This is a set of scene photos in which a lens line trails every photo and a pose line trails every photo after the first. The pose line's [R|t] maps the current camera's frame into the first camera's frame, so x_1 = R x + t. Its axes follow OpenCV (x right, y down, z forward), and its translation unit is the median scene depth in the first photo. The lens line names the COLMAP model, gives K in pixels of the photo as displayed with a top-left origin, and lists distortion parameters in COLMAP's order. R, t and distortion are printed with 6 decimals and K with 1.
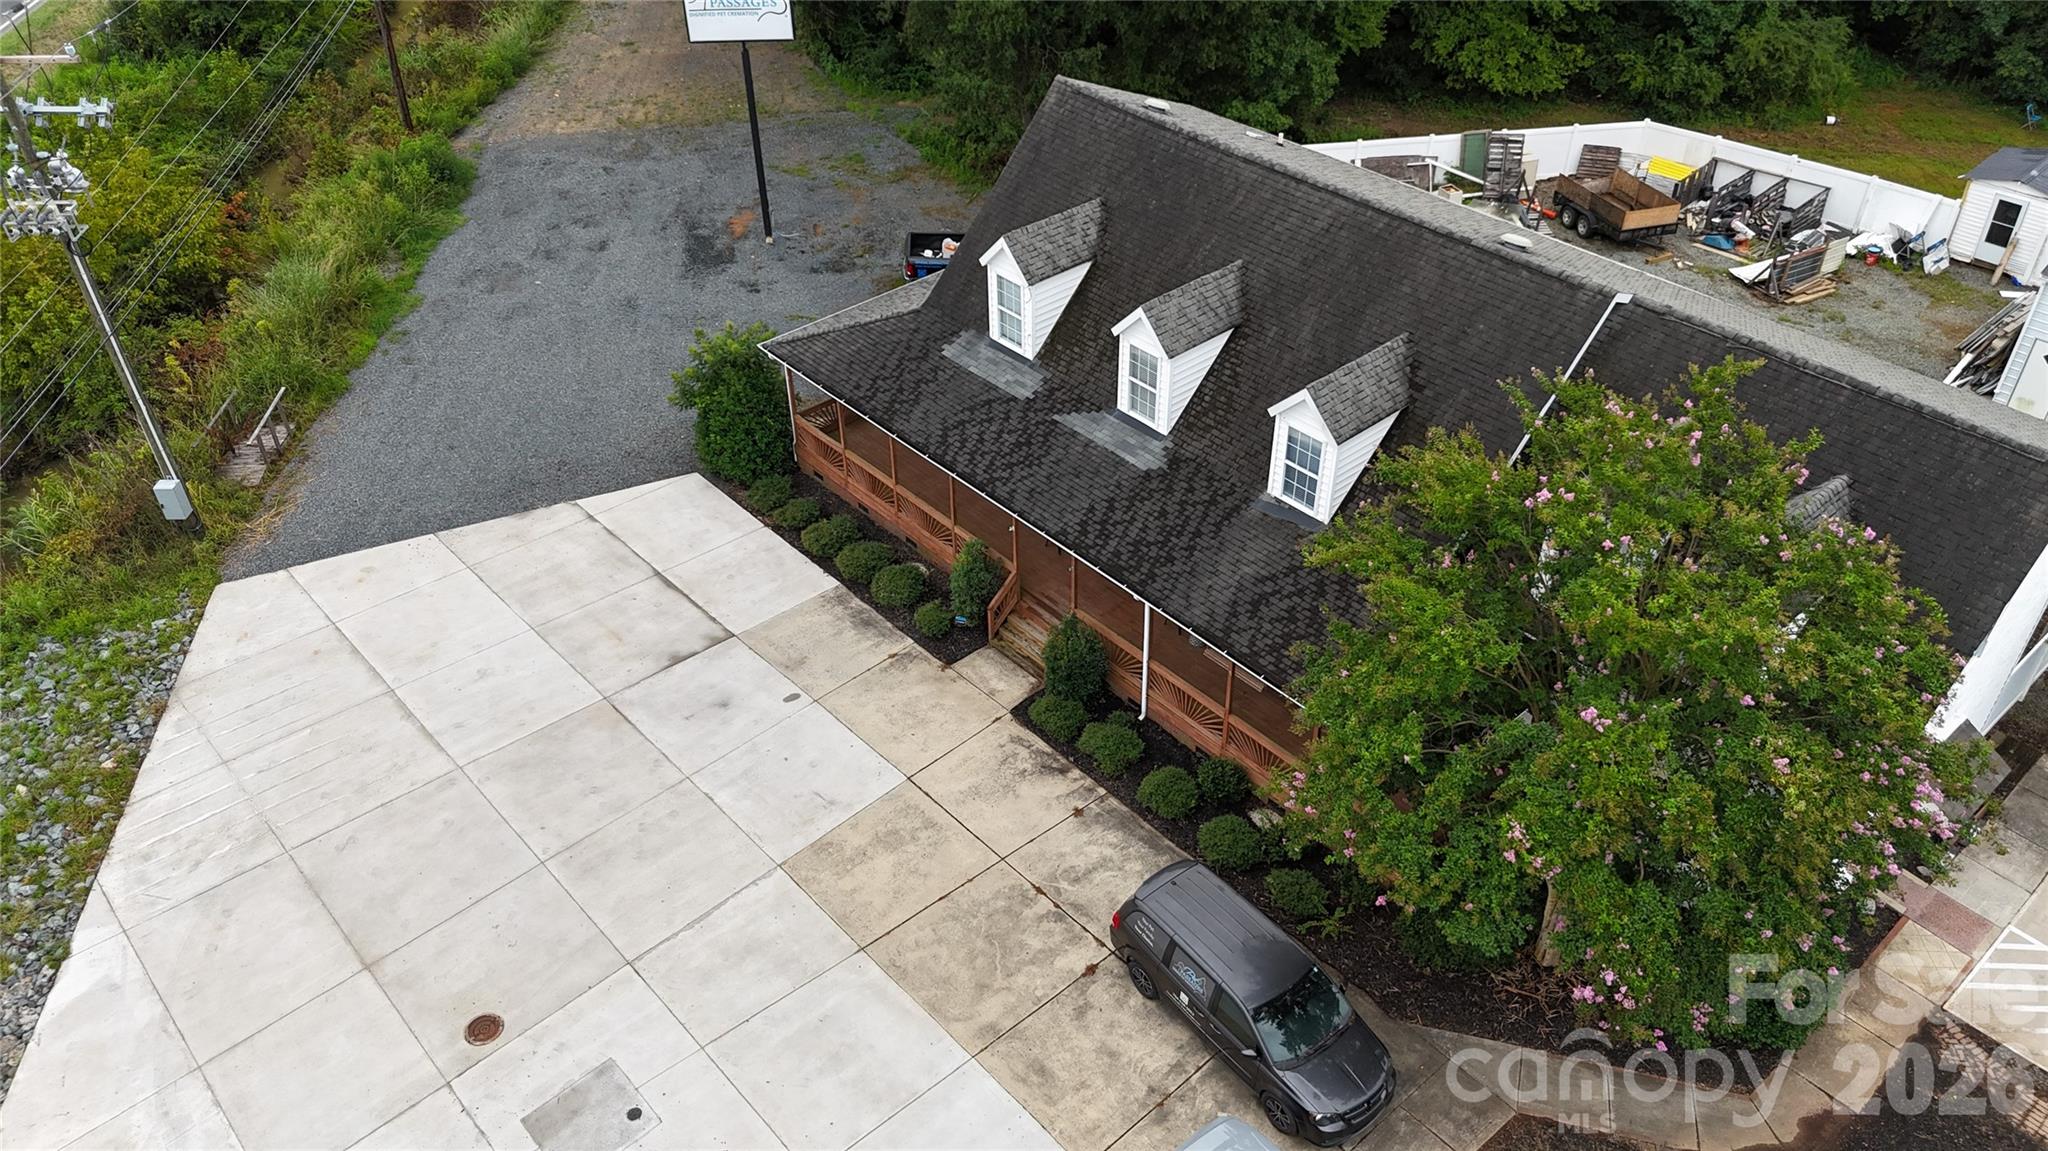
lens RADIAL K [[1508.9, 0, 1037.7], [0, 1508.9, 576.5], [0, 0, 1]] dist [0.081959, -0.085536]
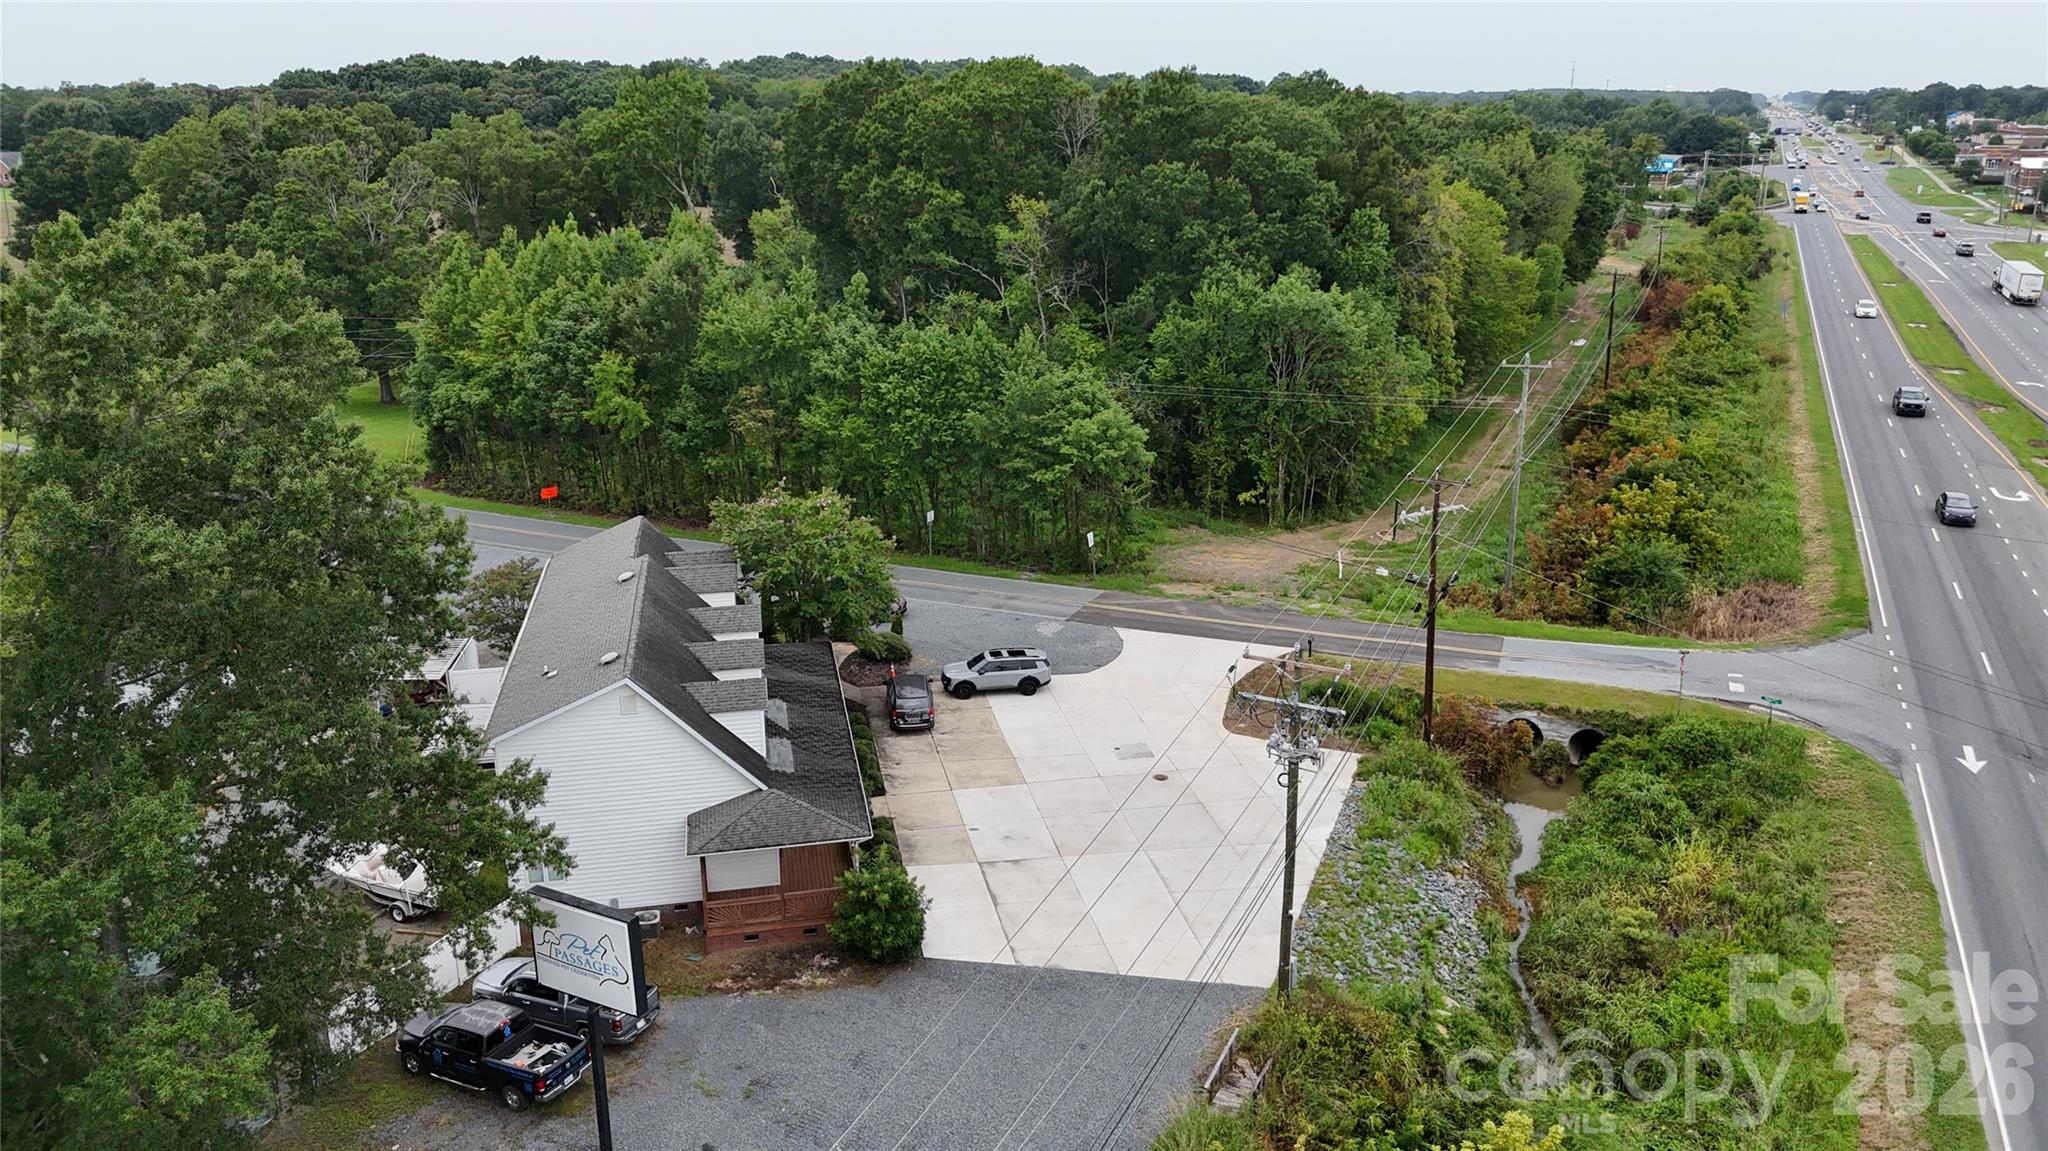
lens RADIAL K [[1443.1, 0, 1022.4], [0, 1443.1, 596.2], [0, 0, 1]] dist [0.080892, -0.330485]
pose [[-0.858739, -0.148710, 0.490359, -1.109691], [0.322006, 0.587790, 0.742169, -1.471749], [-0.398597, 0.795229, -0.456872, 1.674862]]
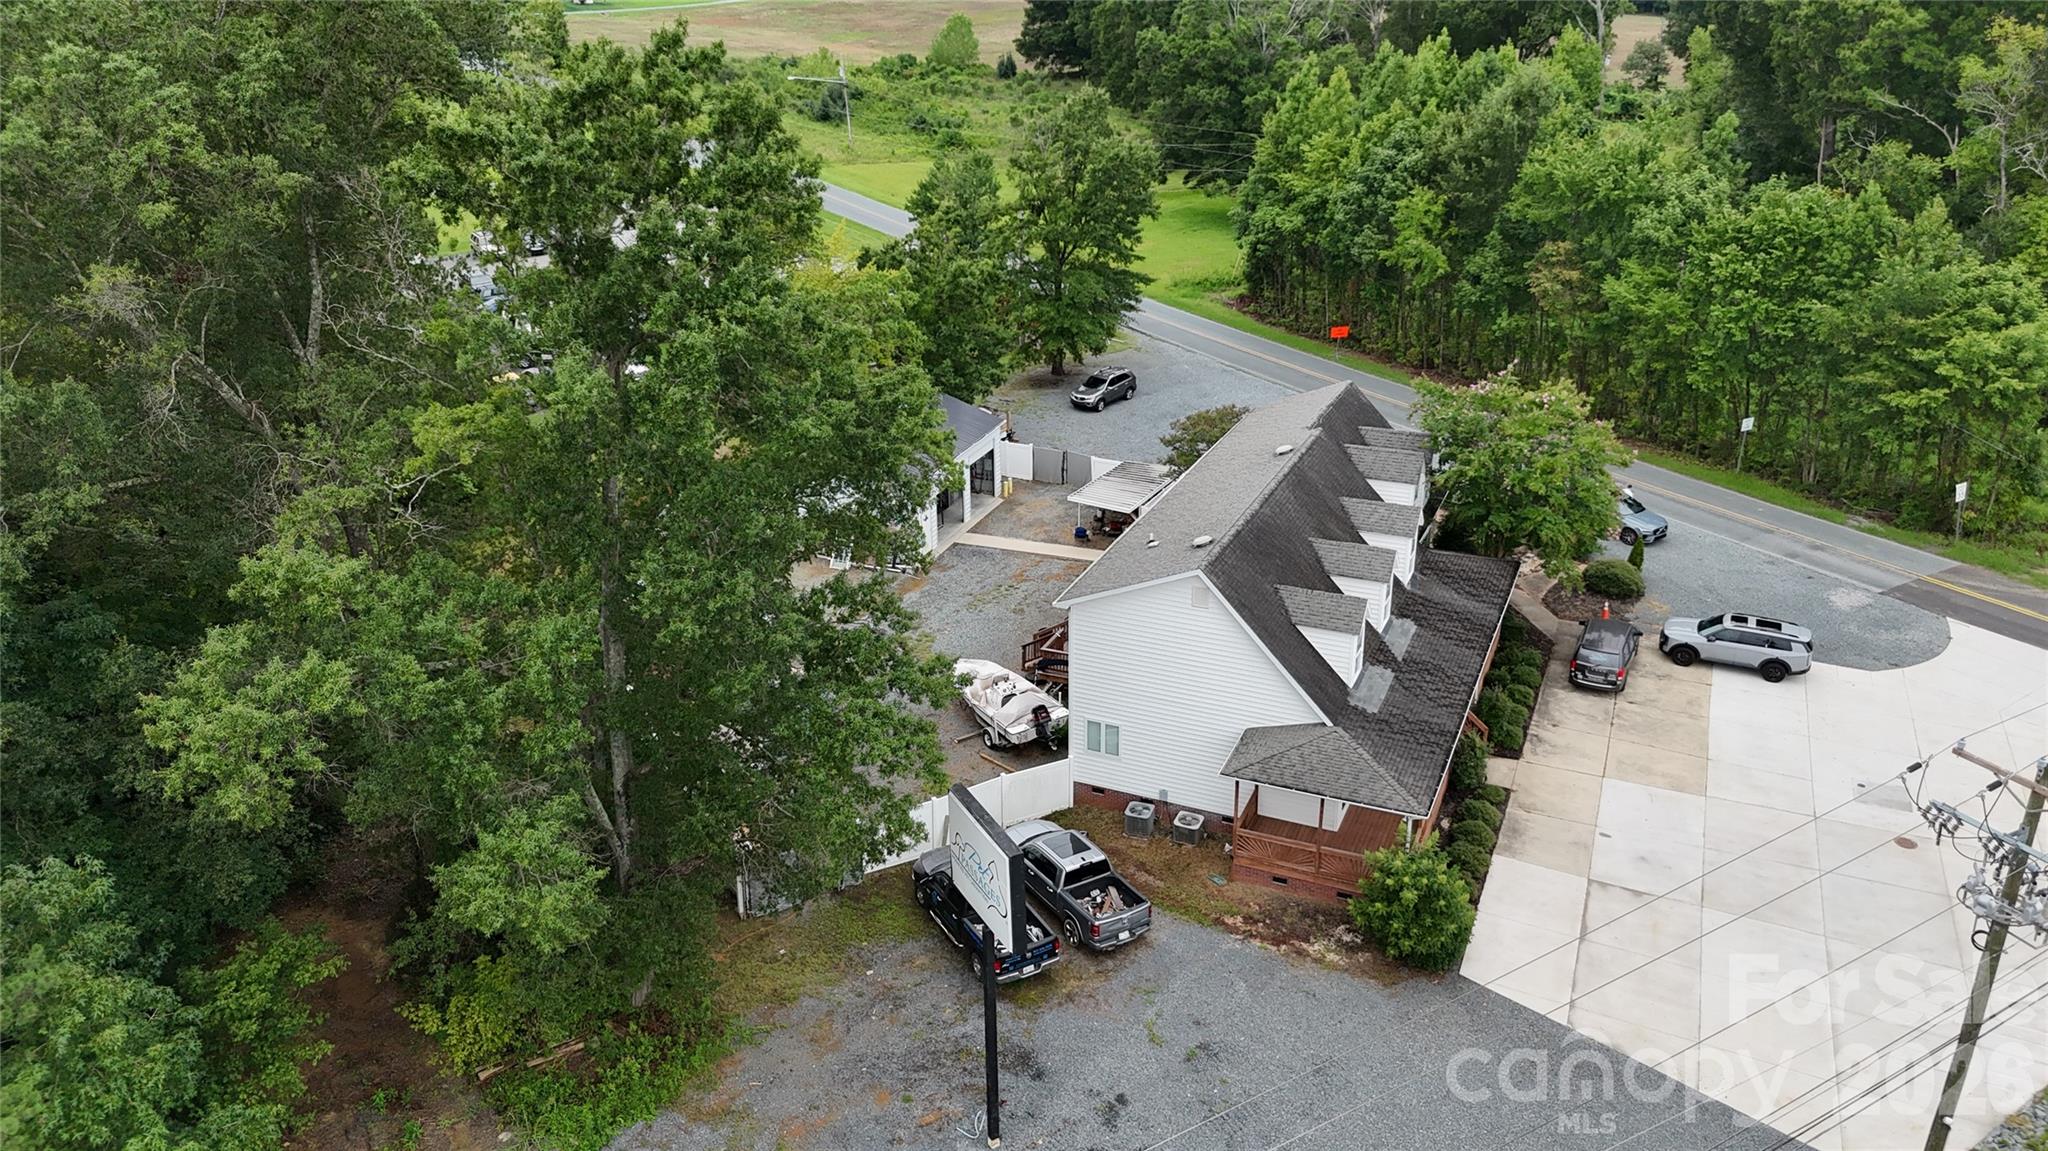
lens RADIAL K [[1460.7, 0, 1024.0], [0, 1460.7, 575.5], [0, 0, 1]] dist [0.033909, -0.053688]
pose [[-0.400032, -0.352331, 0.846072, -1.141142], [0.579435, 0.618019, 0.531326, -1.257763], [-0.710091, 0.702791, -0.043075, 1.389223]]
